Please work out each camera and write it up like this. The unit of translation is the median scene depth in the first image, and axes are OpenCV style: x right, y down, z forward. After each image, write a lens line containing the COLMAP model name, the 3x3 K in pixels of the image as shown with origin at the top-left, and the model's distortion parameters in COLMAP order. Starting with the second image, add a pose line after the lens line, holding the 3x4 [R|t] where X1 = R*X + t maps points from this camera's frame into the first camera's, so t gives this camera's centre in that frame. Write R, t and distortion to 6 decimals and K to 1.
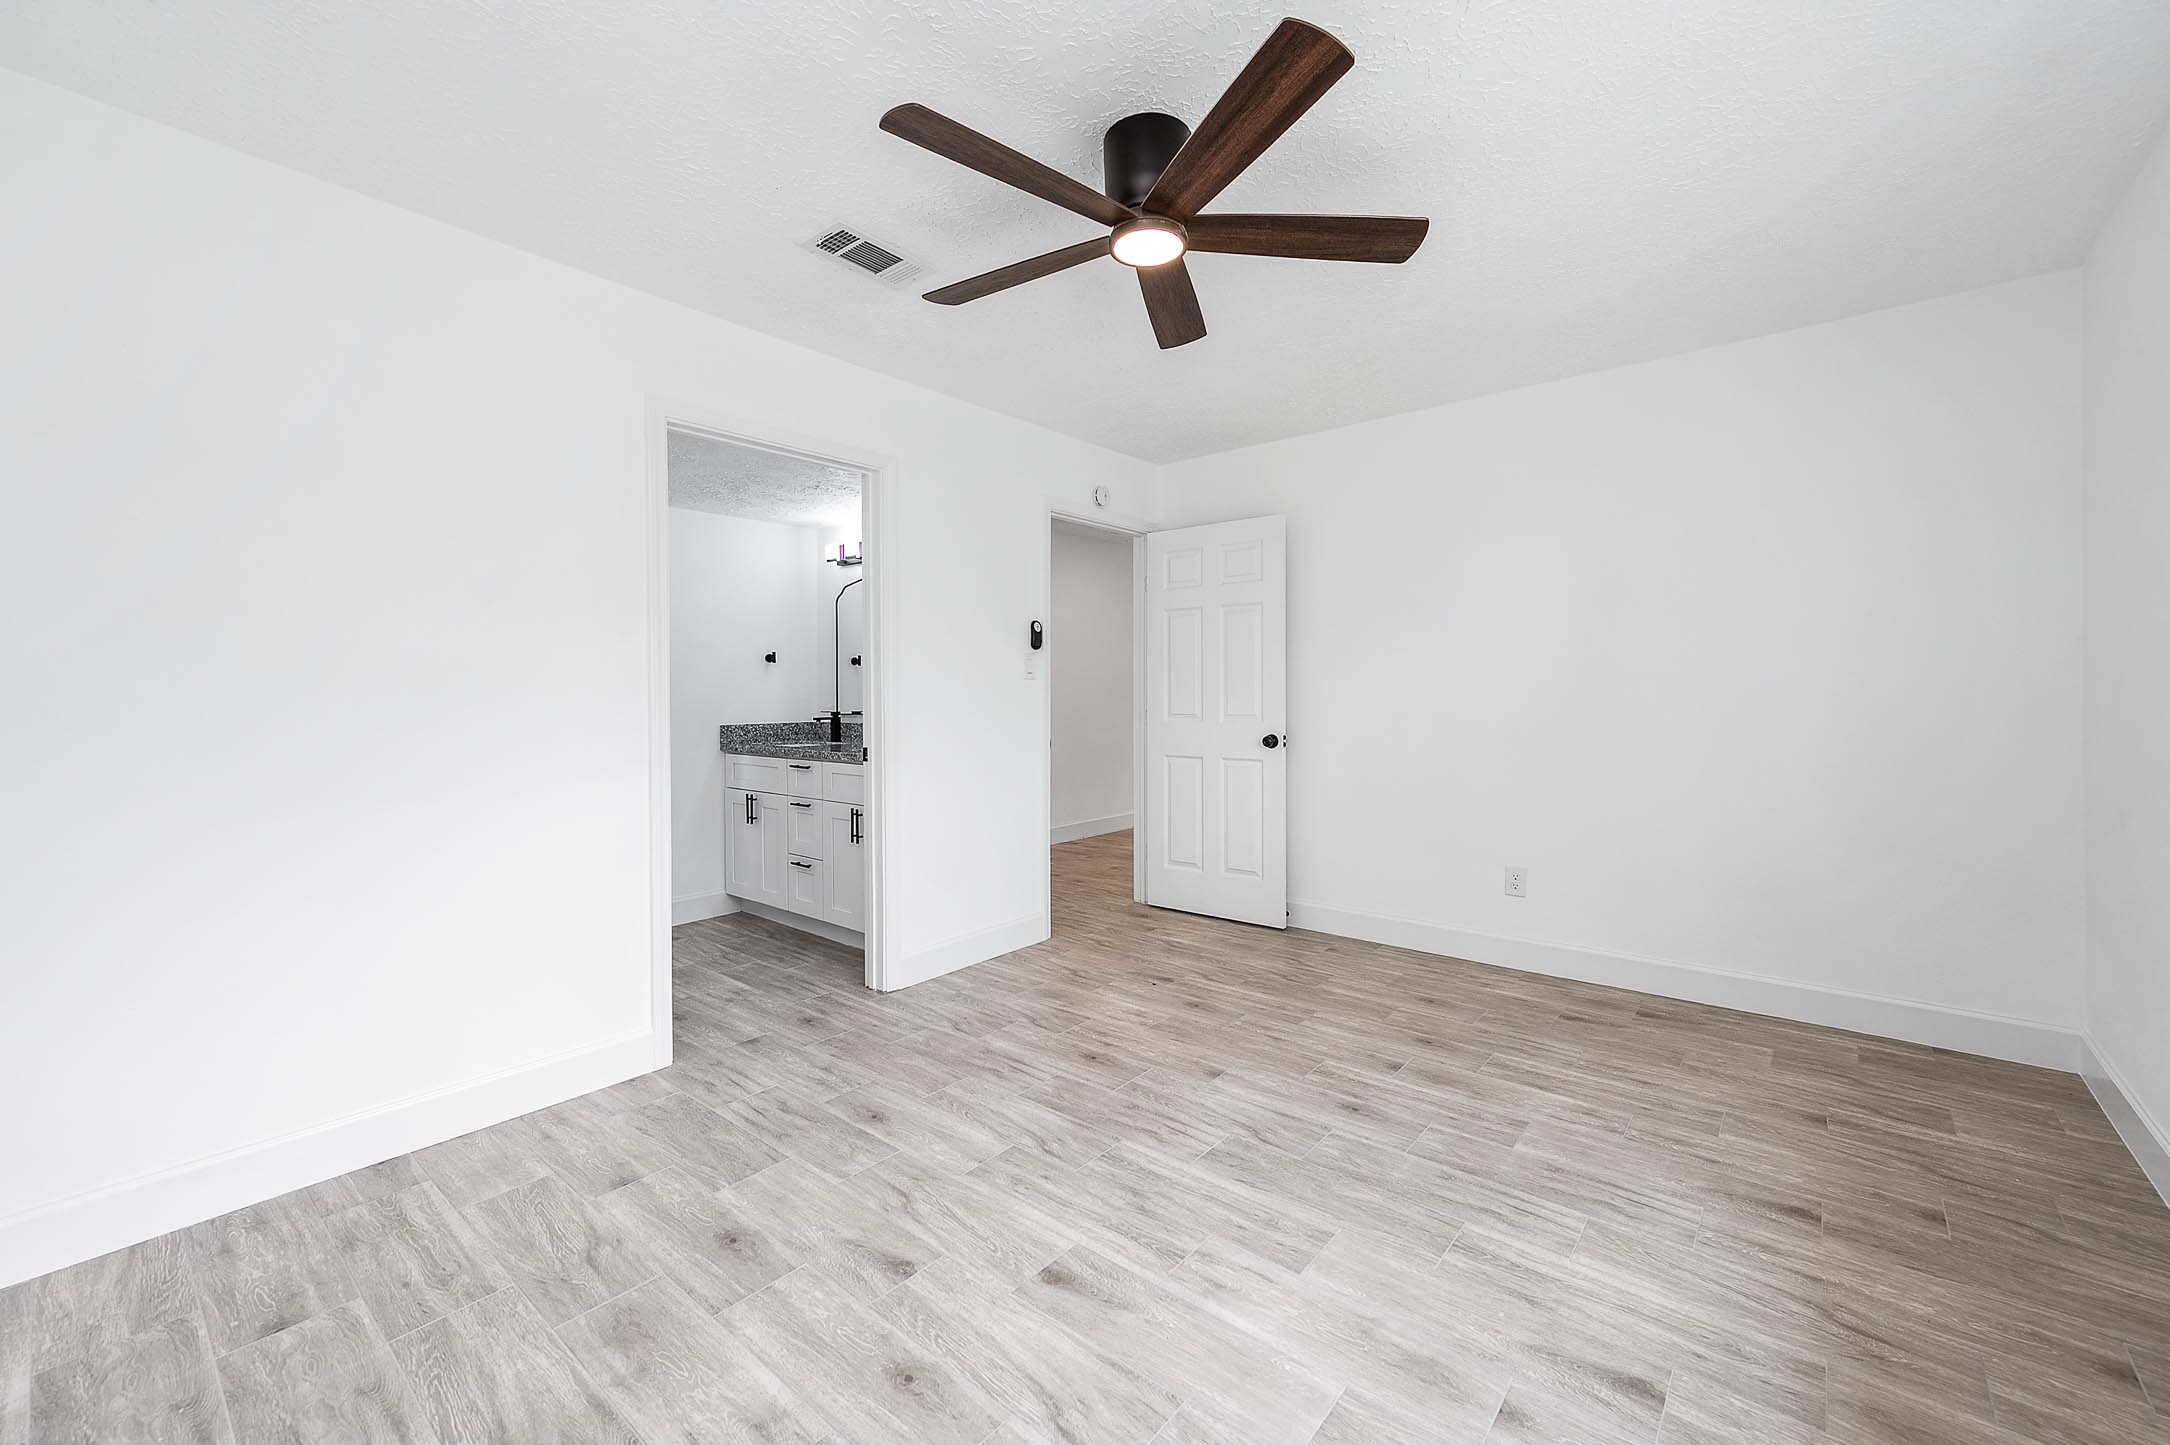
lens RADIAL K [[850.6, 0, 1086.5], [0, 850.6, 725.8], [0, 0, 1]] dist [0.010687, 0.000321]
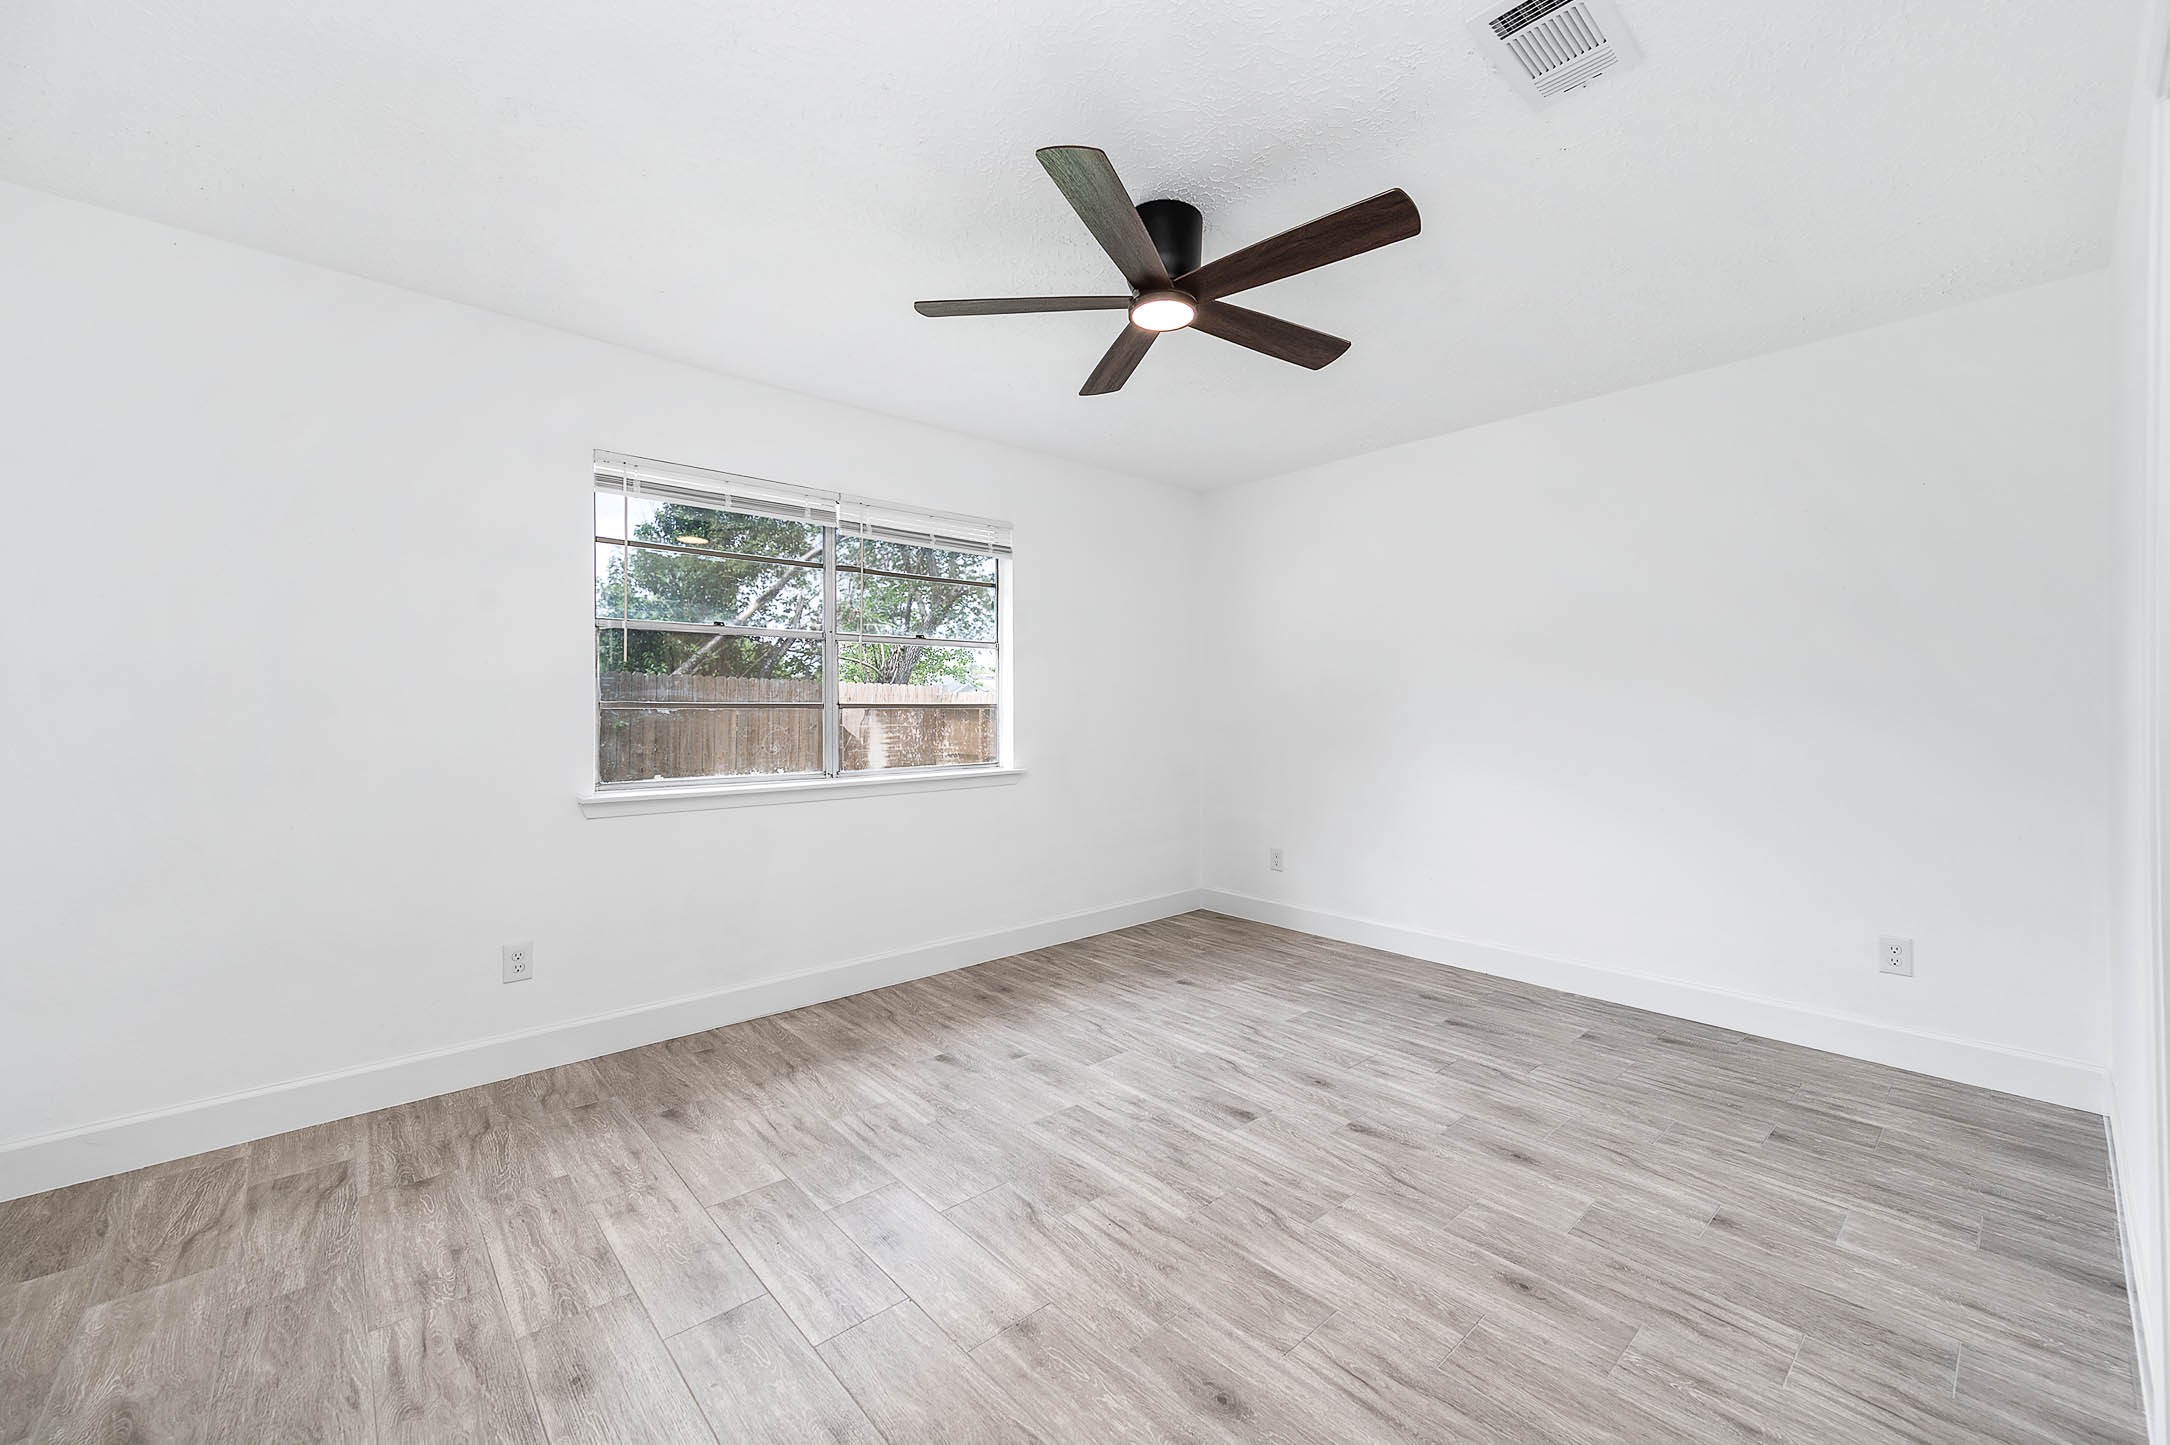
lens RADIAL K [[850.6, 0, 1086.5], [0, 850.6, 725.8], [0, 0, 1]] dist [0.010687, 0.000321]
pose [[-0.990571, 0.007592, 0.136788, 0.021290], [0.014241, 0.998760, 0.047694, -0.071005], [-0.136256, 0.049193, -0.989452, 2.026863]]
